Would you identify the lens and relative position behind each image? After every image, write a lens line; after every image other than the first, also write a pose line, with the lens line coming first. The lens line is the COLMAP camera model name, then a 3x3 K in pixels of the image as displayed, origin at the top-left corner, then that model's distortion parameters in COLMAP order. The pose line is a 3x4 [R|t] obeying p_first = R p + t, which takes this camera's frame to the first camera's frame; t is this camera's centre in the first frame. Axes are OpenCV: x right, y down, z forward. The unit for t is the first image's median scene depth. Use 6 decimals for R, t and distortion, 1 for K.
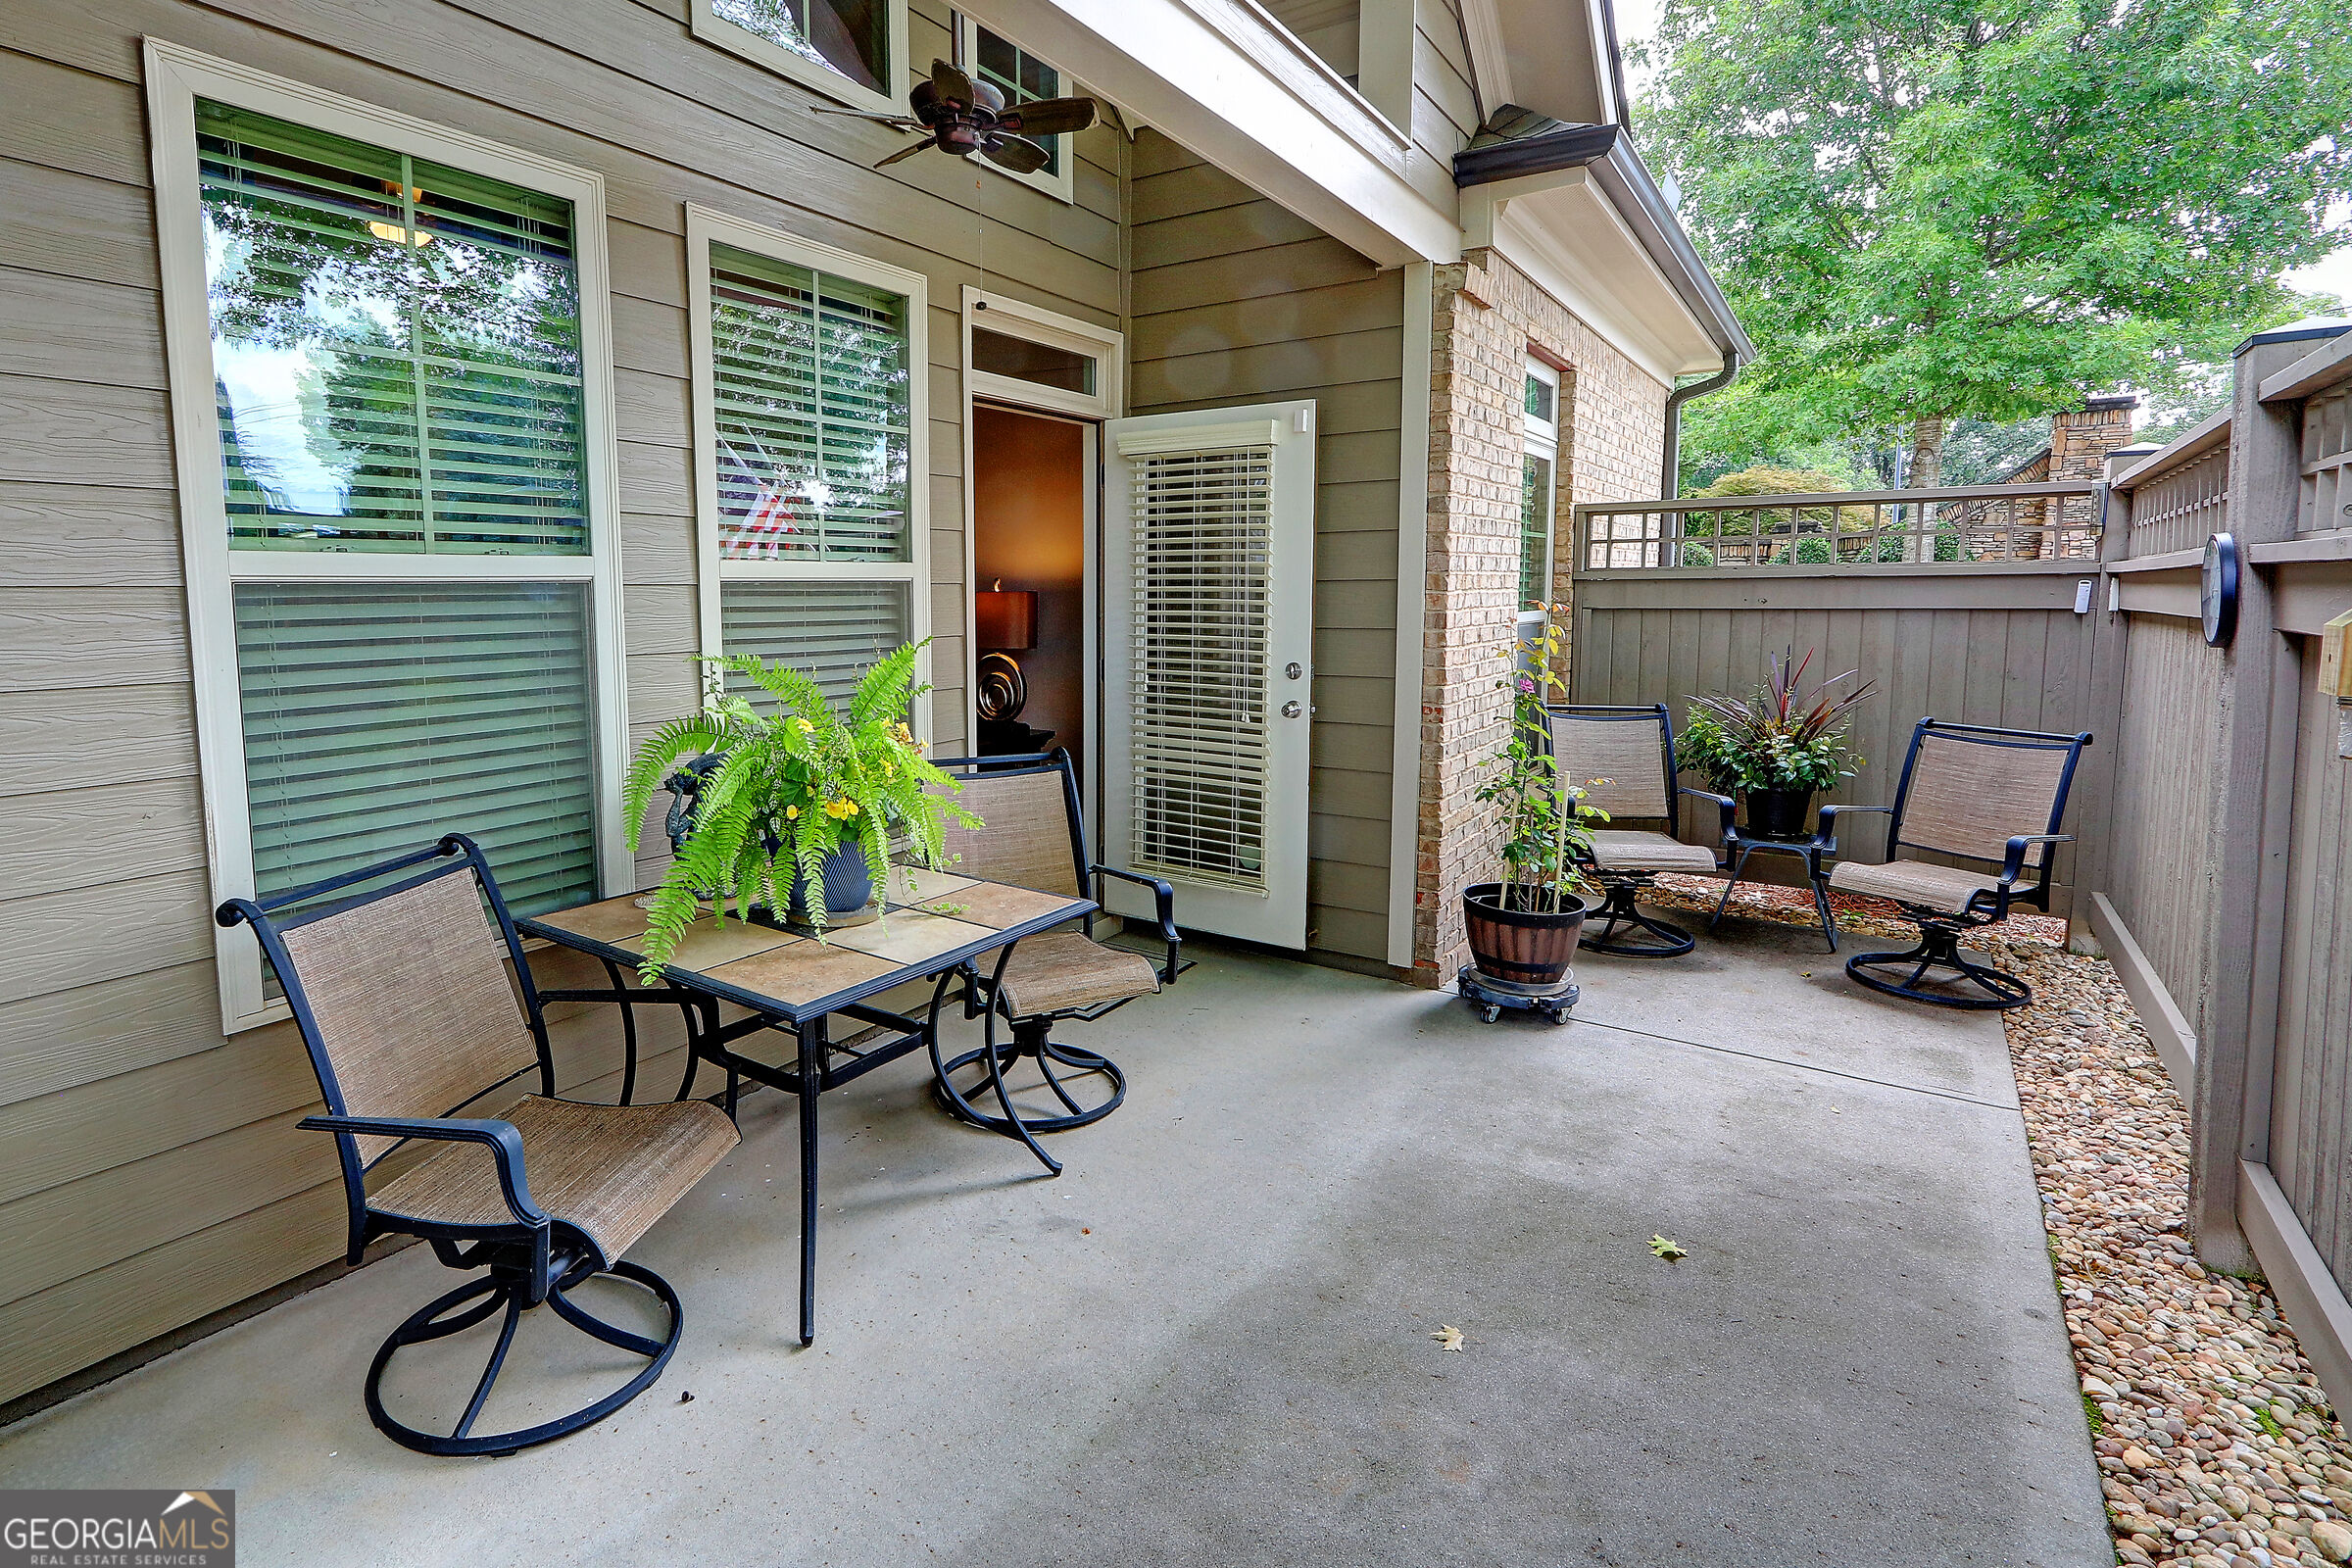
lens RADIAL K [[1173.2, 0, 1094.9], [0, 1173.2, 705.6], [0, 0, 1]] dist [0.006595, -0.004115]
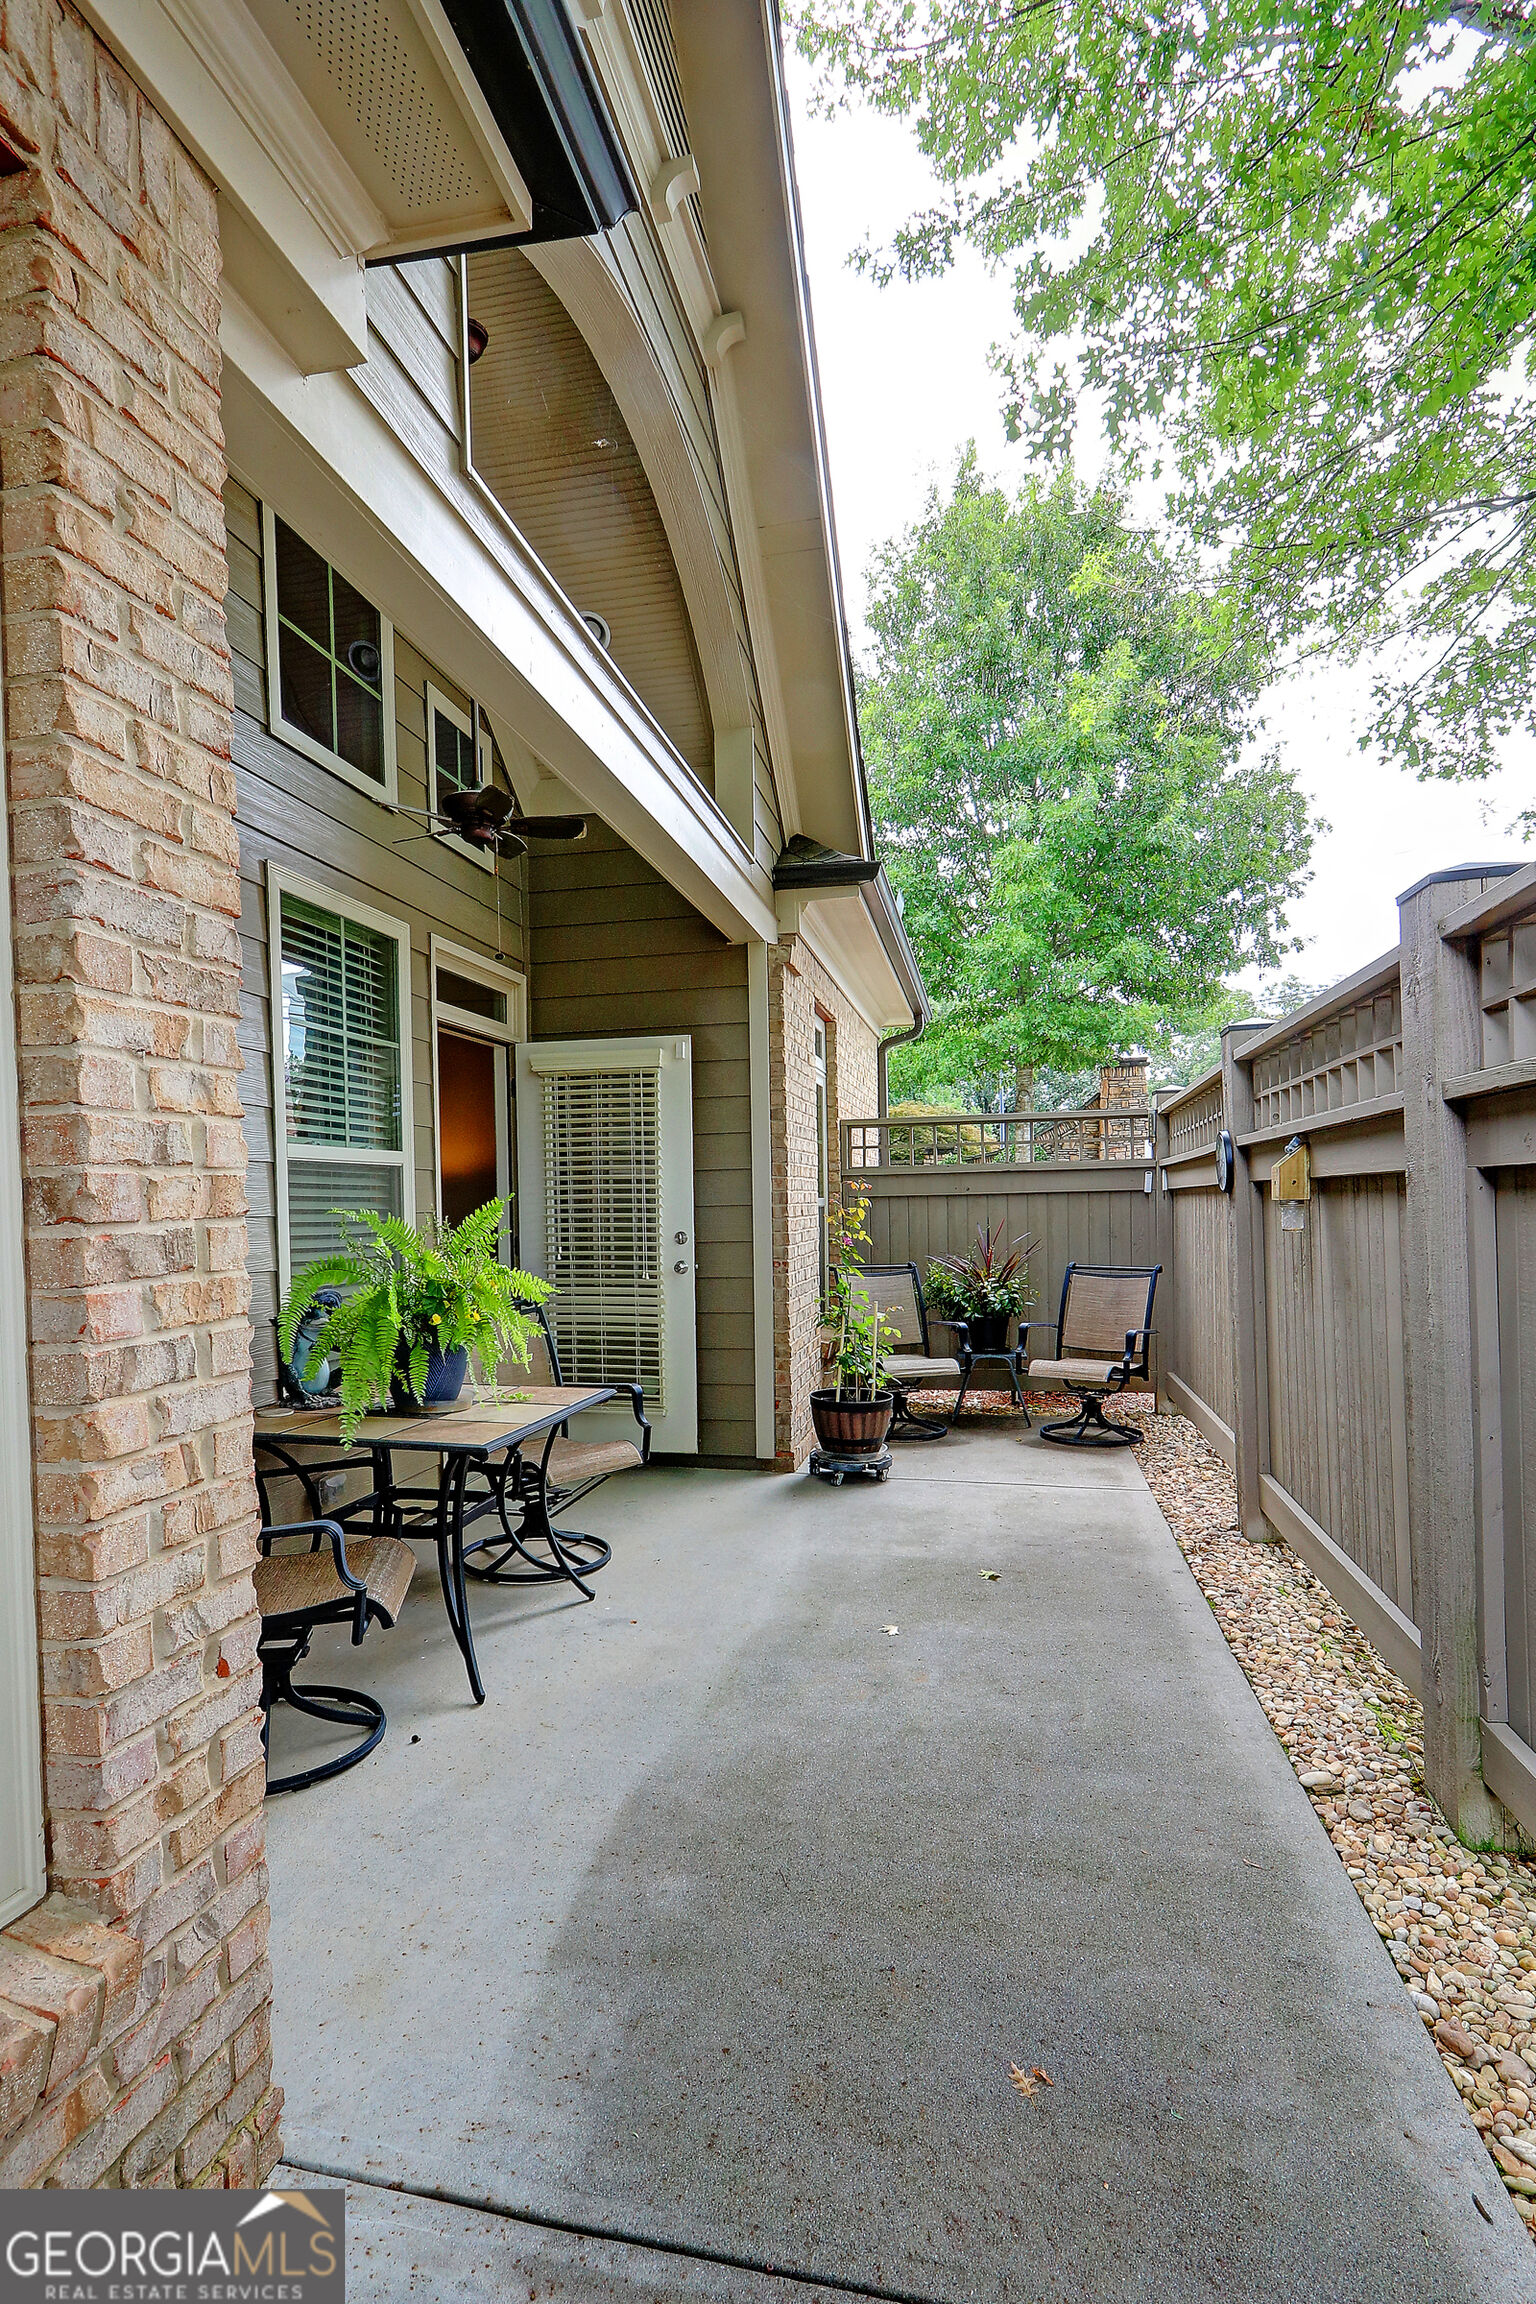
lens RADIAL K [[1149.3, 0, 767.3], [0, 1149.3, 1224.3], [0, 0, 1]] dist [0.006595, -0.004115]
pose [[0.920994, -0.018665, 0.389130, -0.240865], [0.052707, 0.995638, -0.076989, 0.058991], [-0.385996, 0.091416, 0.917960, -0.219822]]
